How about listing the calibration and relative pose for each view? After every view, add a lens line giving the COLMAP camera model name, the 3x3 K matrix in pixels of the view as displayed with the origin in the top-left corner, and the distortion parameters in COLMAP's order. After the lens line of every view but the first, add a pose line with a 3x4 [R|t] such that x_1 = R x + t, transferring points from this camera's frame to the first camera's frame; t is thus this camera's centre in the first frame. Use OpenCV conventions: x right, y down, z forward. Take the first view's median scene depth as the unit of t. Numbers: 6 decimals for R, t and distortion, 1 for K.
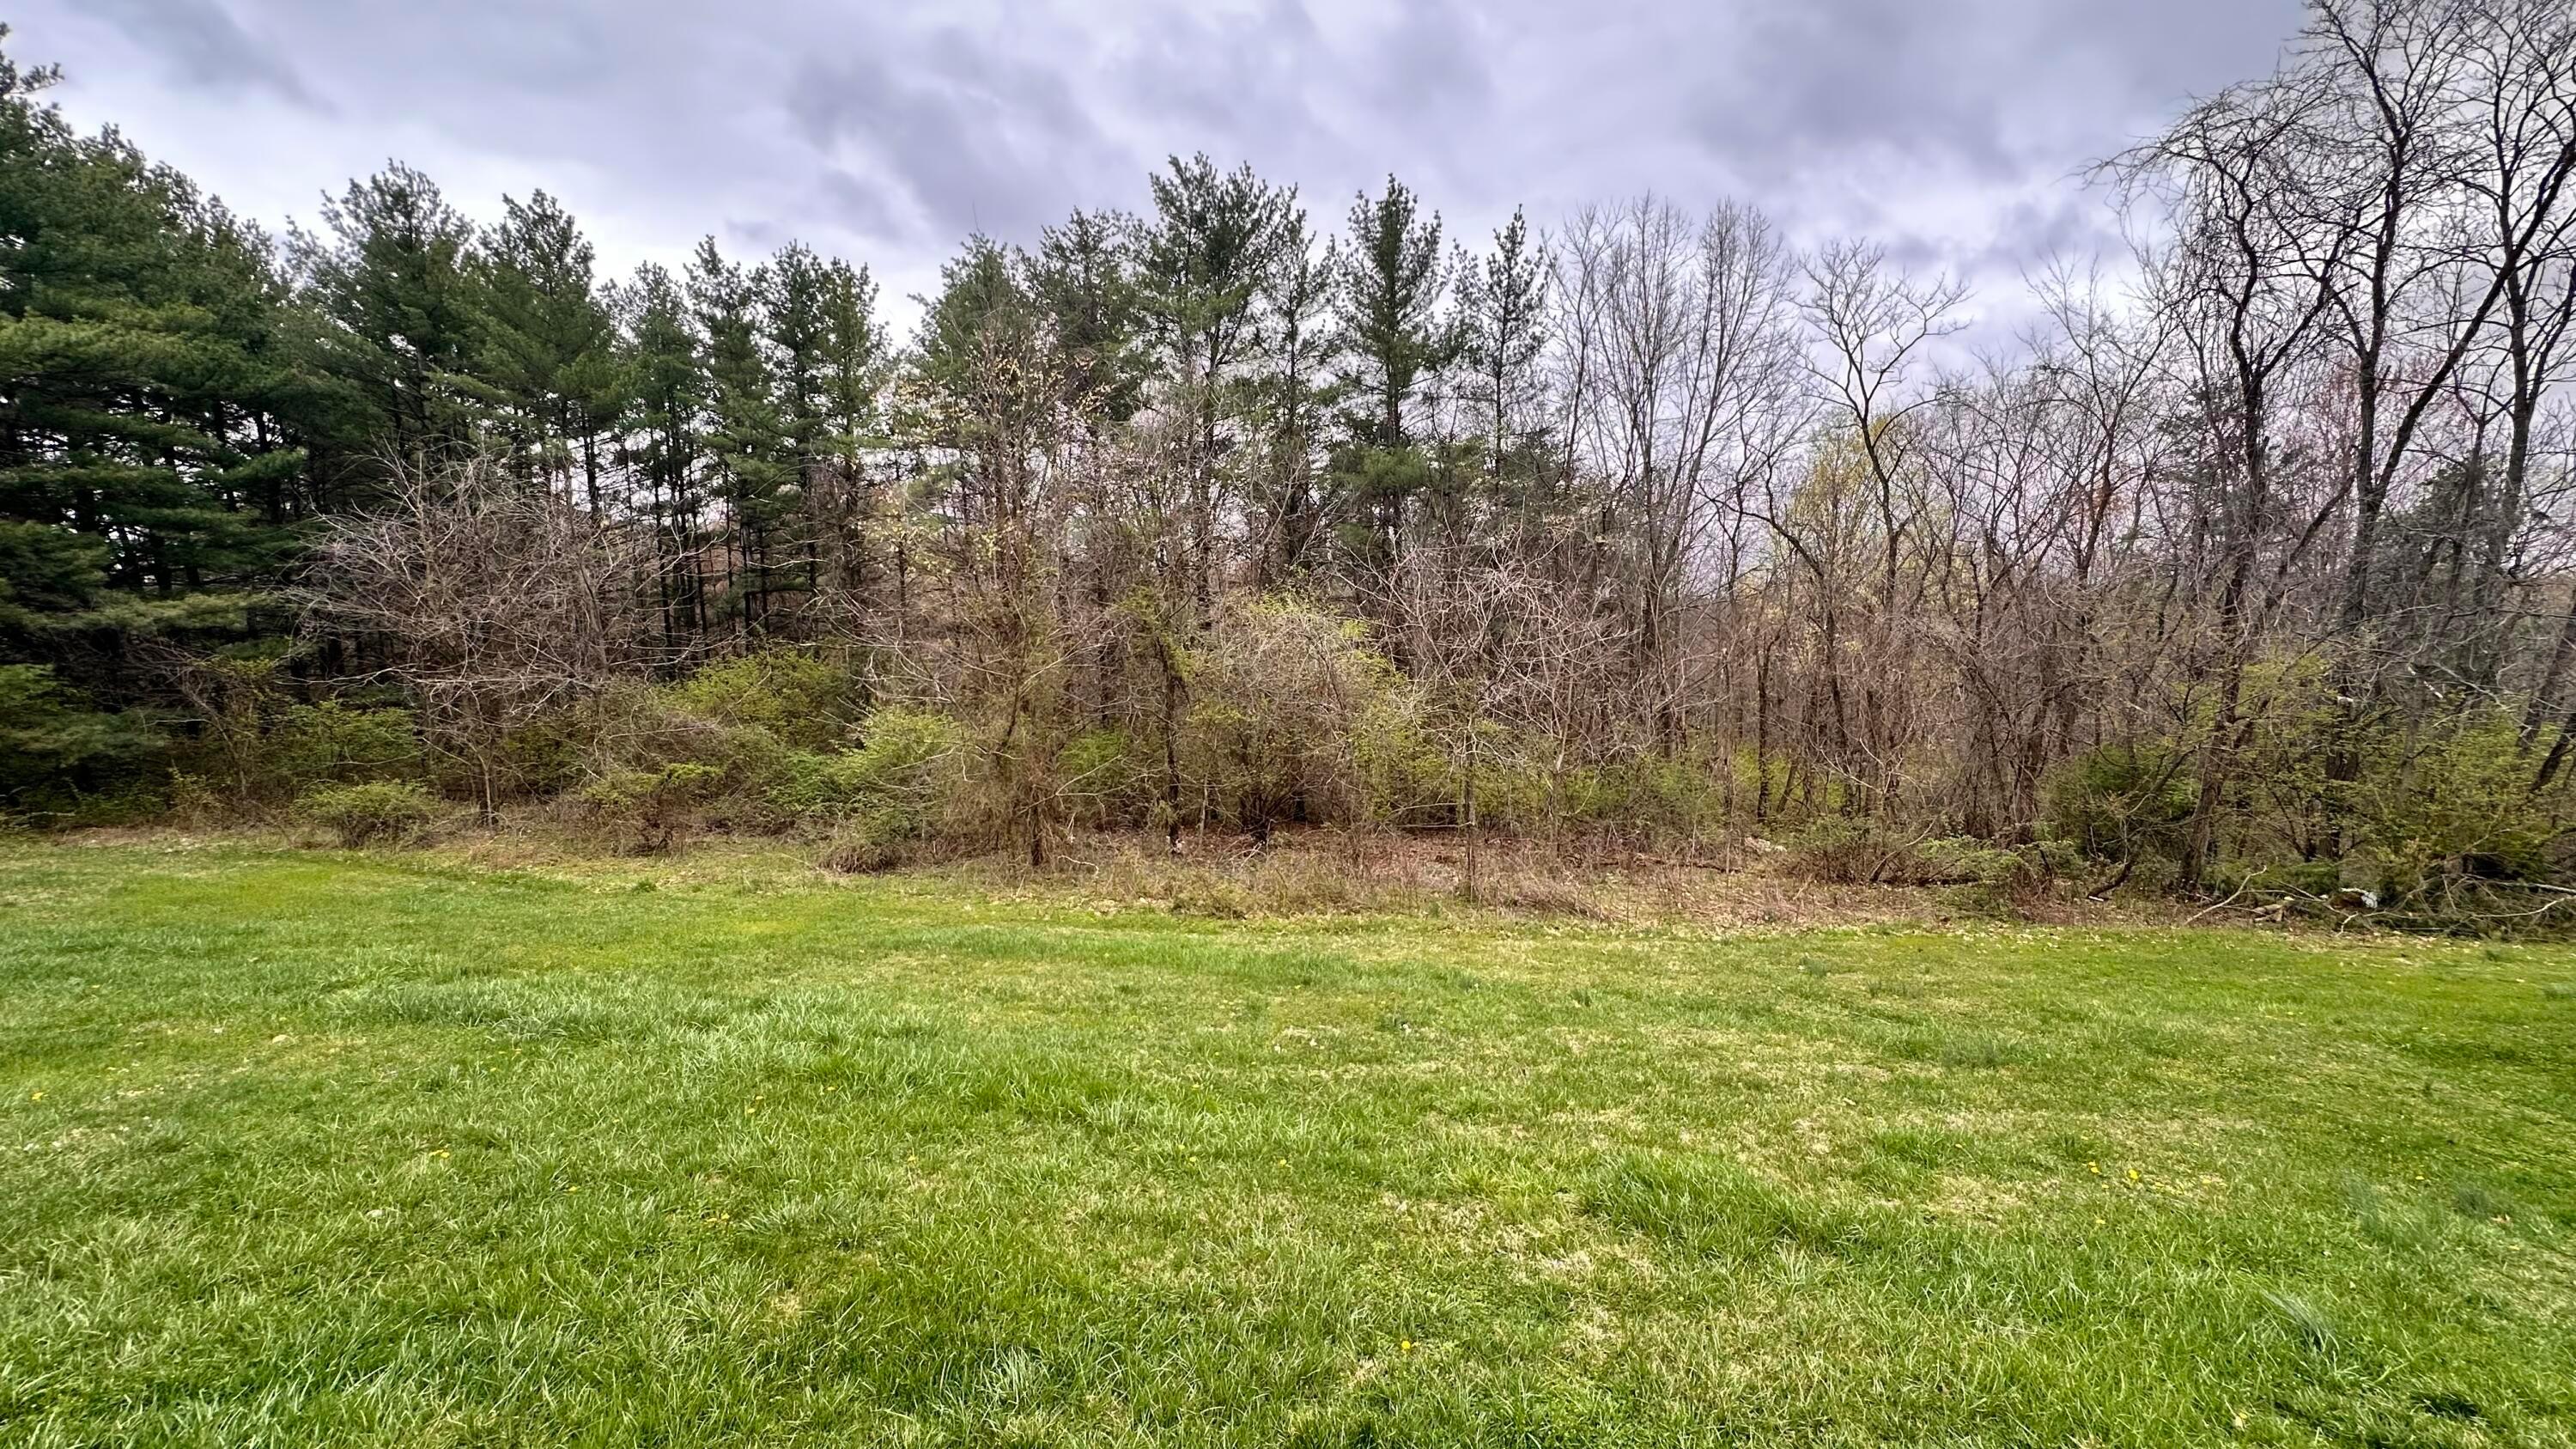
lens RADIAL K [[1039.7, 0, 1281.9], [0, 1039.7, 733.1], [0, 0, 1]] dist [-0.000242, 0.000310]
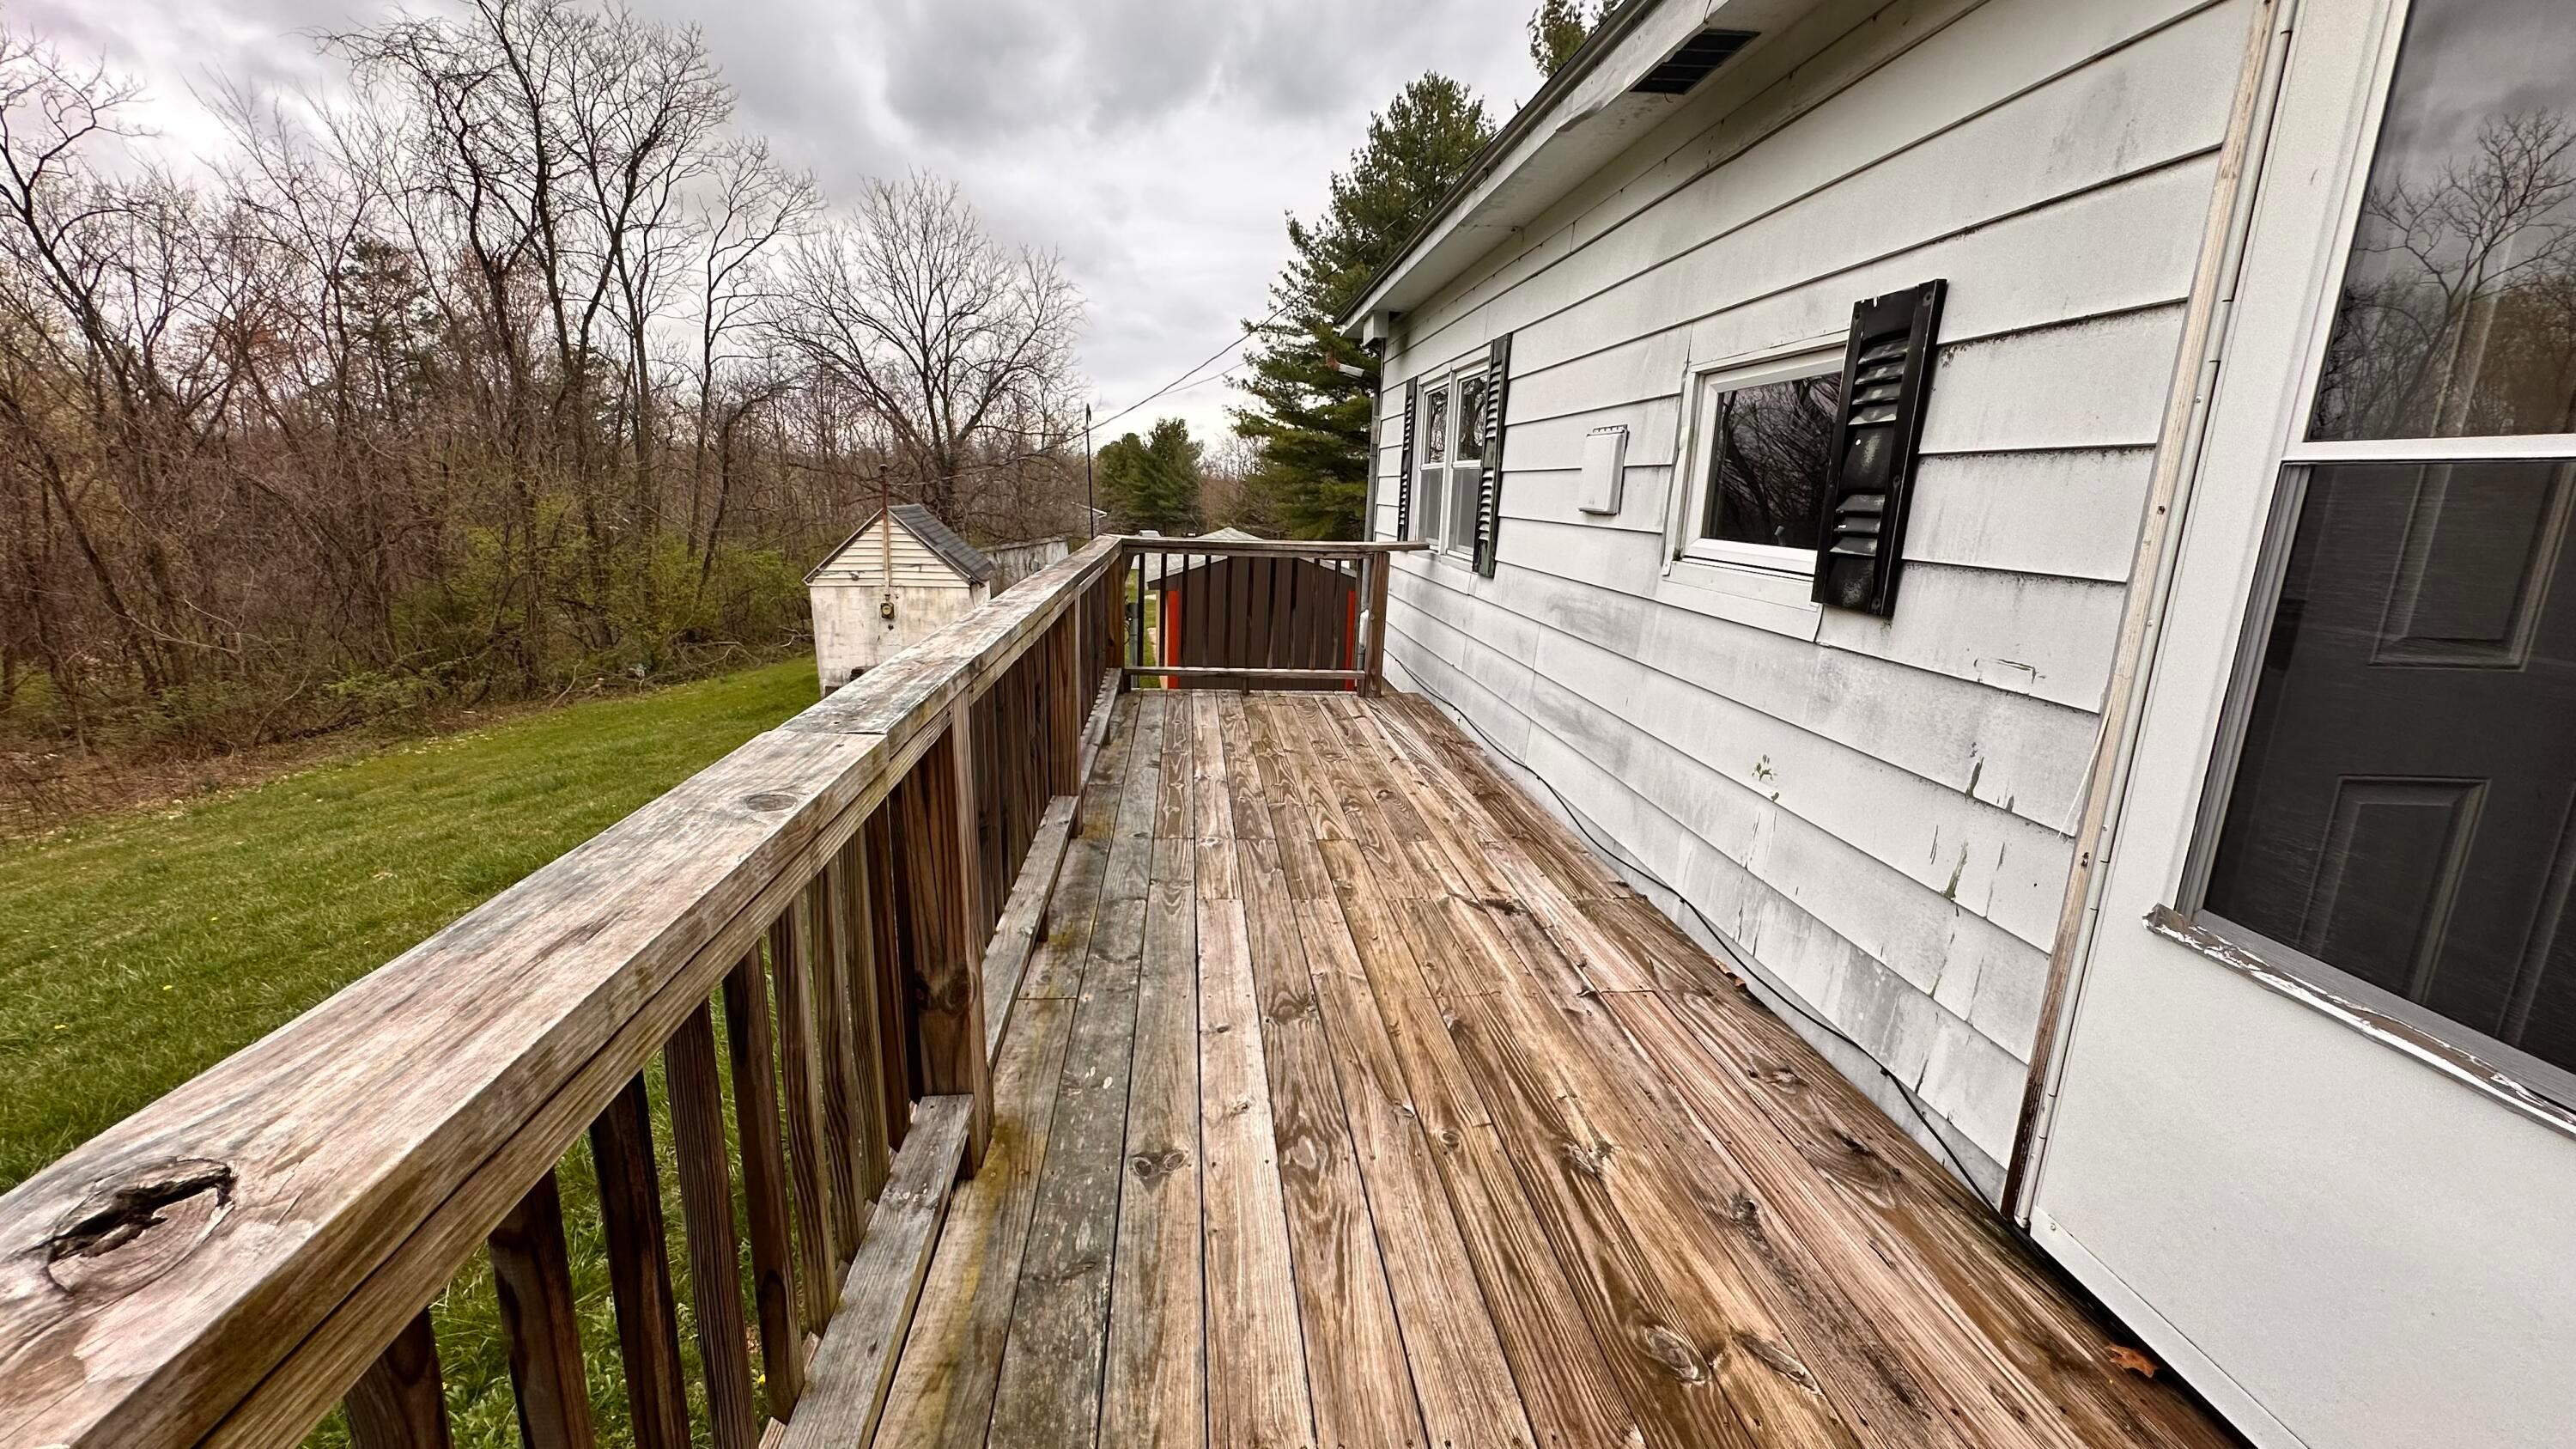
lens RADIAL K [[1039.7, 0, 1299.0], [0, 1039.7, 733.1], [0, 0, 1]] dist [-0.000242, 0.000310]
pose [[0.086152, -0.228317, 0.969768, -0.550992], [0.093656, 0.970932, 0.220271, 0.022580], [-0.991870, 0.071847, 0.105031, -0.103545]]
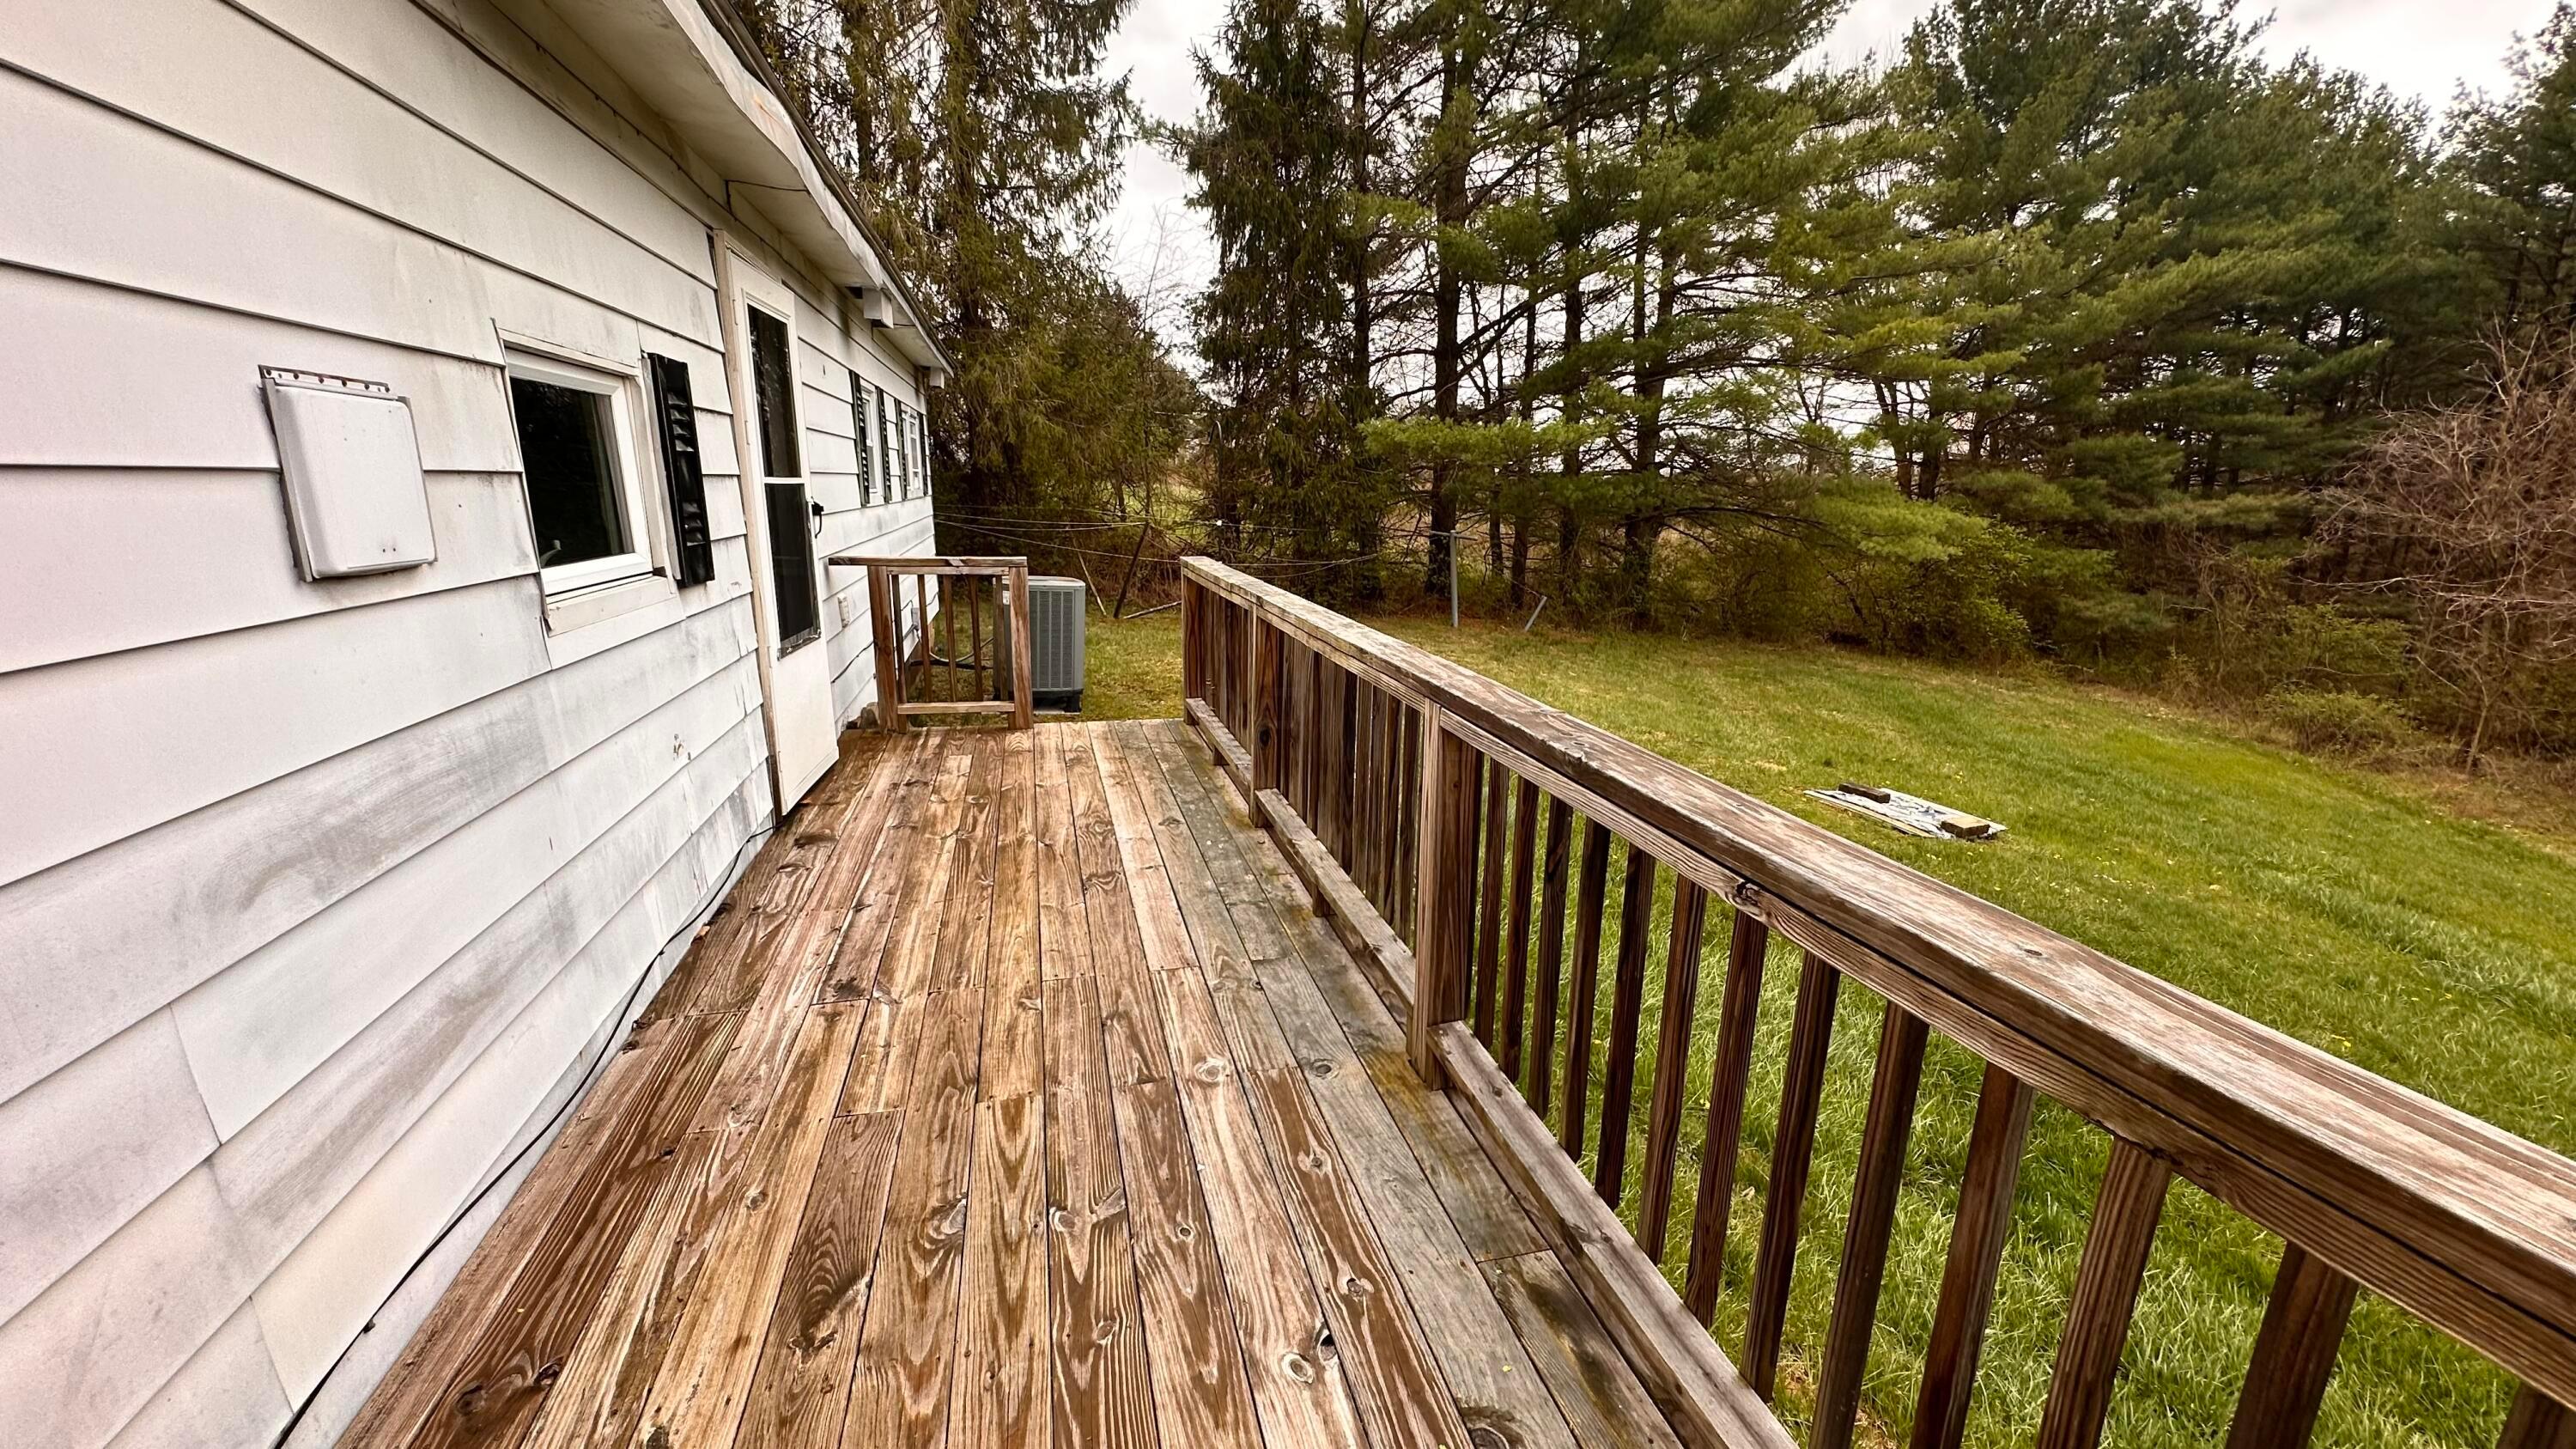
lens RADIAL K [[1039.7, 0, 1291.6], [0, 1039.7, 722.9], [0, 0, 1]] dist [-0.000242, 0.000310]
pose [[0.052785, 0.221833, -0.973655, 0.020167], [-0.140059, 0.967021, 0.212729, 0.005316], [0.988735, 0.125140, 0.082113, -0.042131]]
